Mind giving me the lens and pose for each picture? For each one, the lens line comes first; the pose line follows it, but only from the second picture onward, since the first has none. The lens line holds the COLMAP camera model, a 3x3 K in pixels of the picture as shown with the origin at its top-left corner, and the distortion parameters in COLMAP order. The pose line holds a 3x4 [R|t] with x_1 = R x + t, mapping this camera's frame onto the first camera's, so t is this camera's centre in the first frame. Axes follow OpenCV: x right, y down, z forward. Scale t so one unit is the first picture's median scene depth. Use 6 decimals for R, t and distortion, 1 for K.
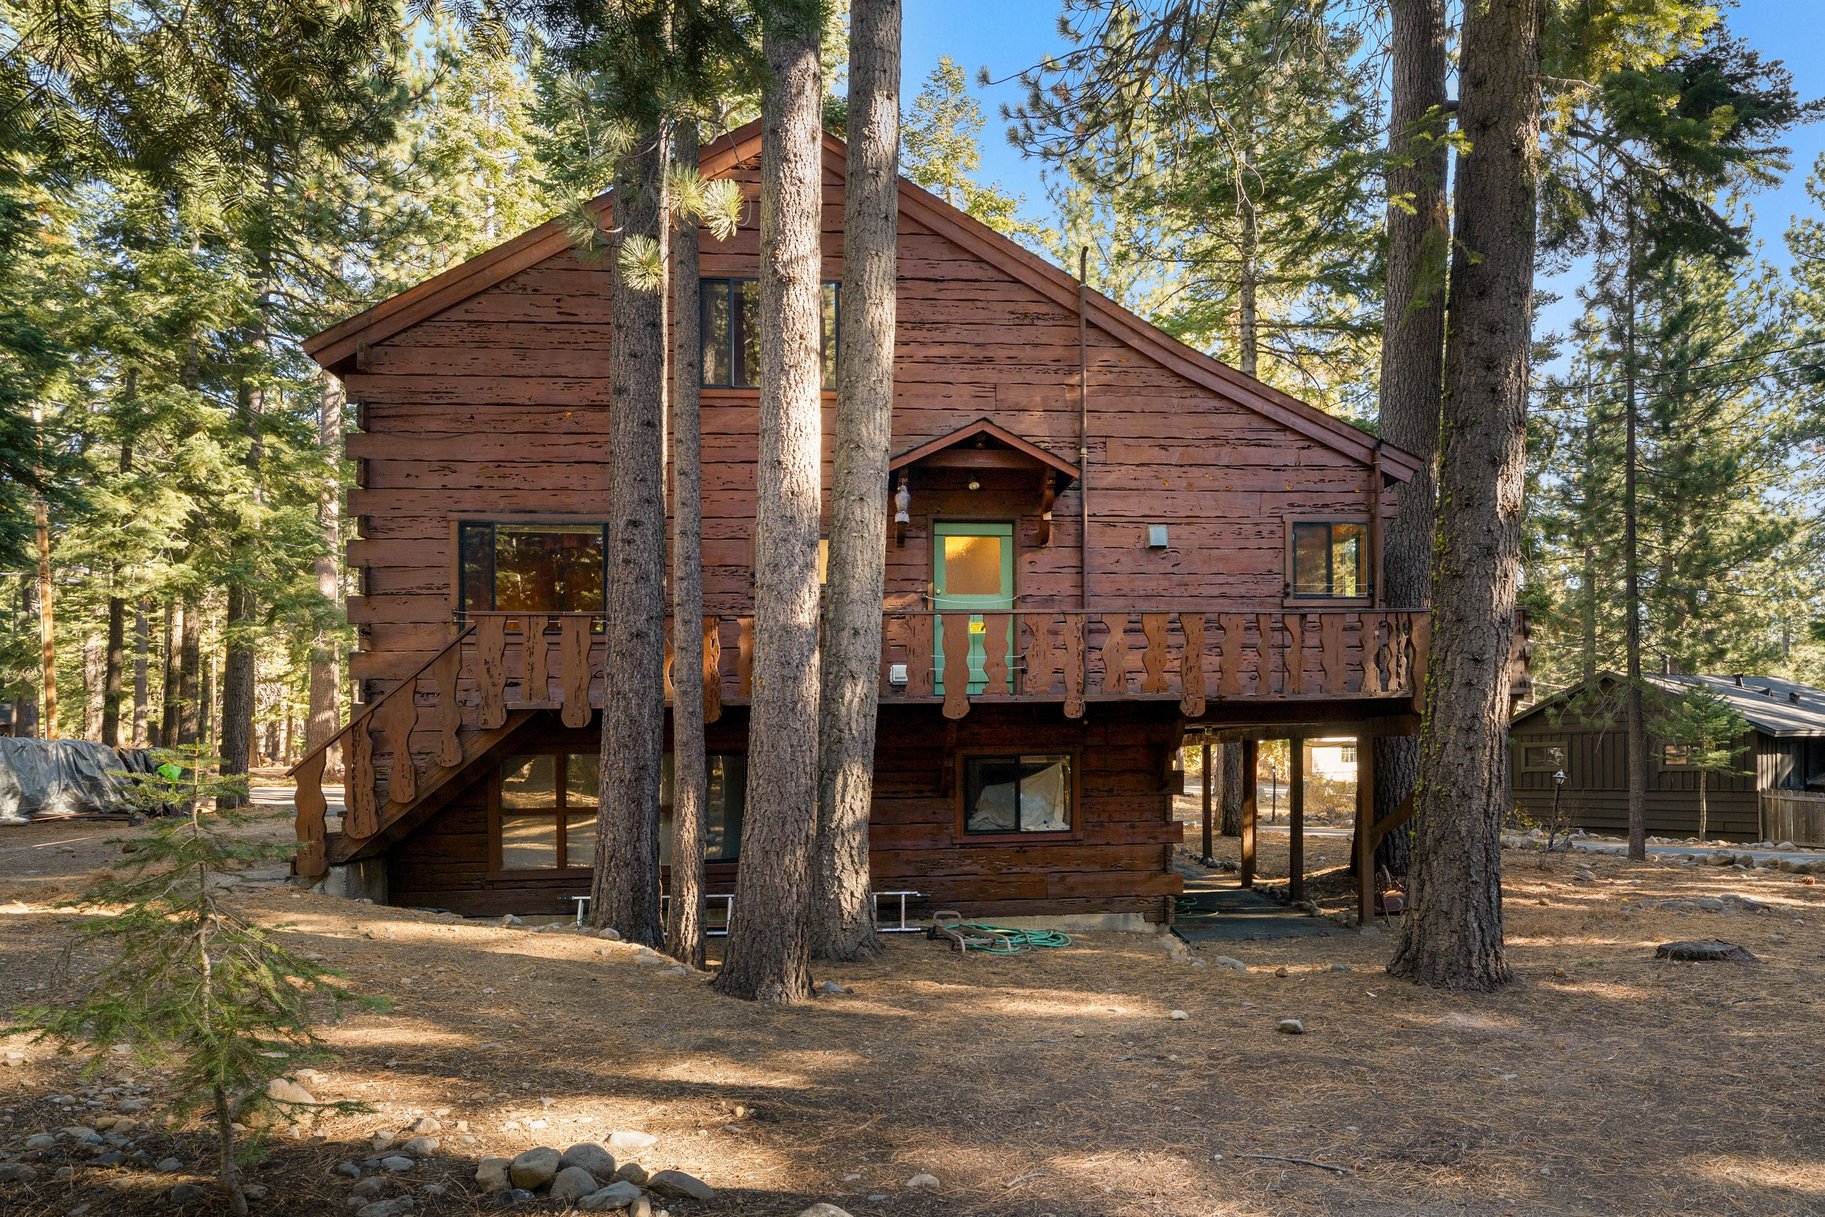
lens RADIAL K [[1522.2, 0, 912.7], [0, 1522.2, 616.2], [0, 0, 1]] dist [0.004673, -0.000580]
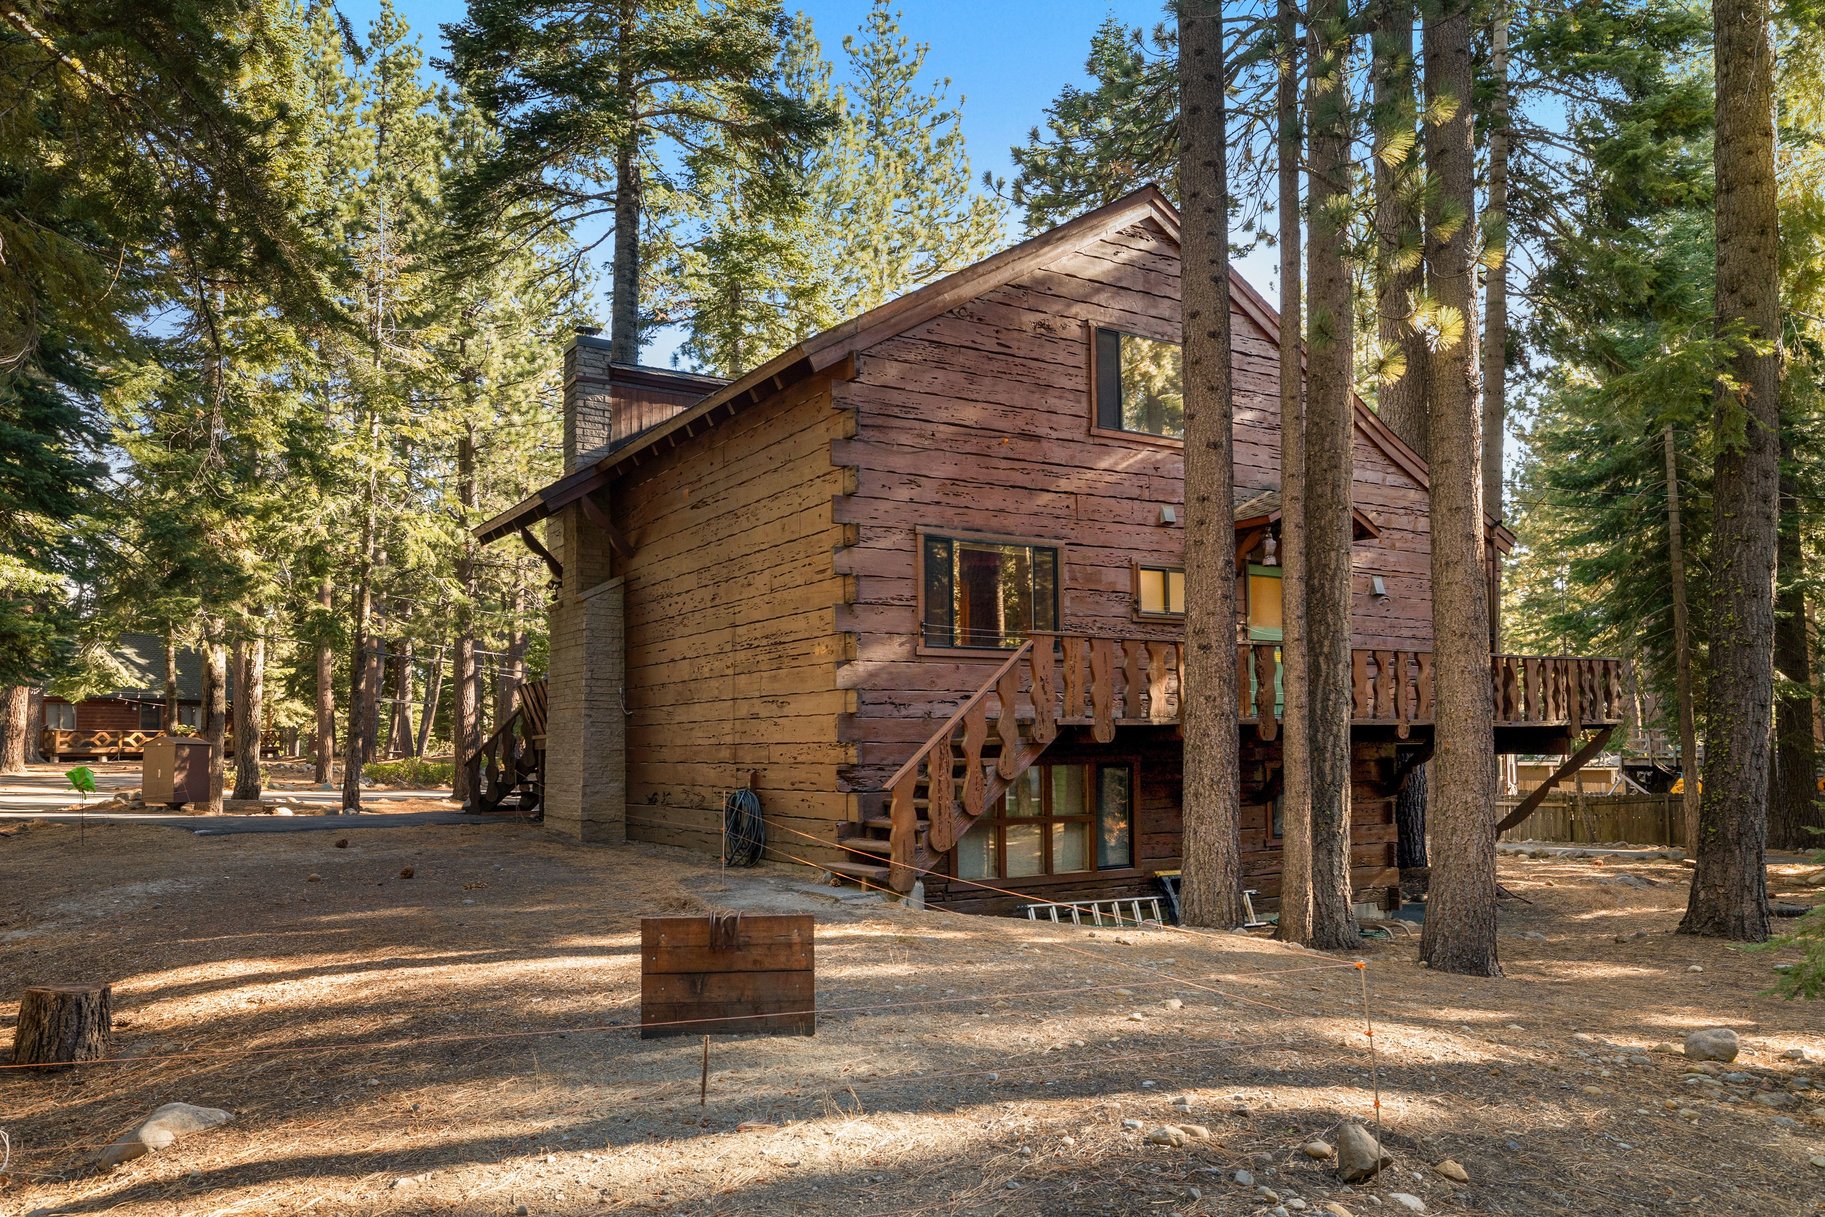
lens RADIAL K [[1522.2, 0, 915.8], [0, 1522.2, 605.5], [0, 0, 1]] dist [0.004673, -0.000580]
pose [[0.915978, 0.051610, 0.397895, -0.693958], [-0.040970, 0.998540, -0.035204, 0.020545], [-0.399131, 0.015944, 0.916755, 0.065031]]
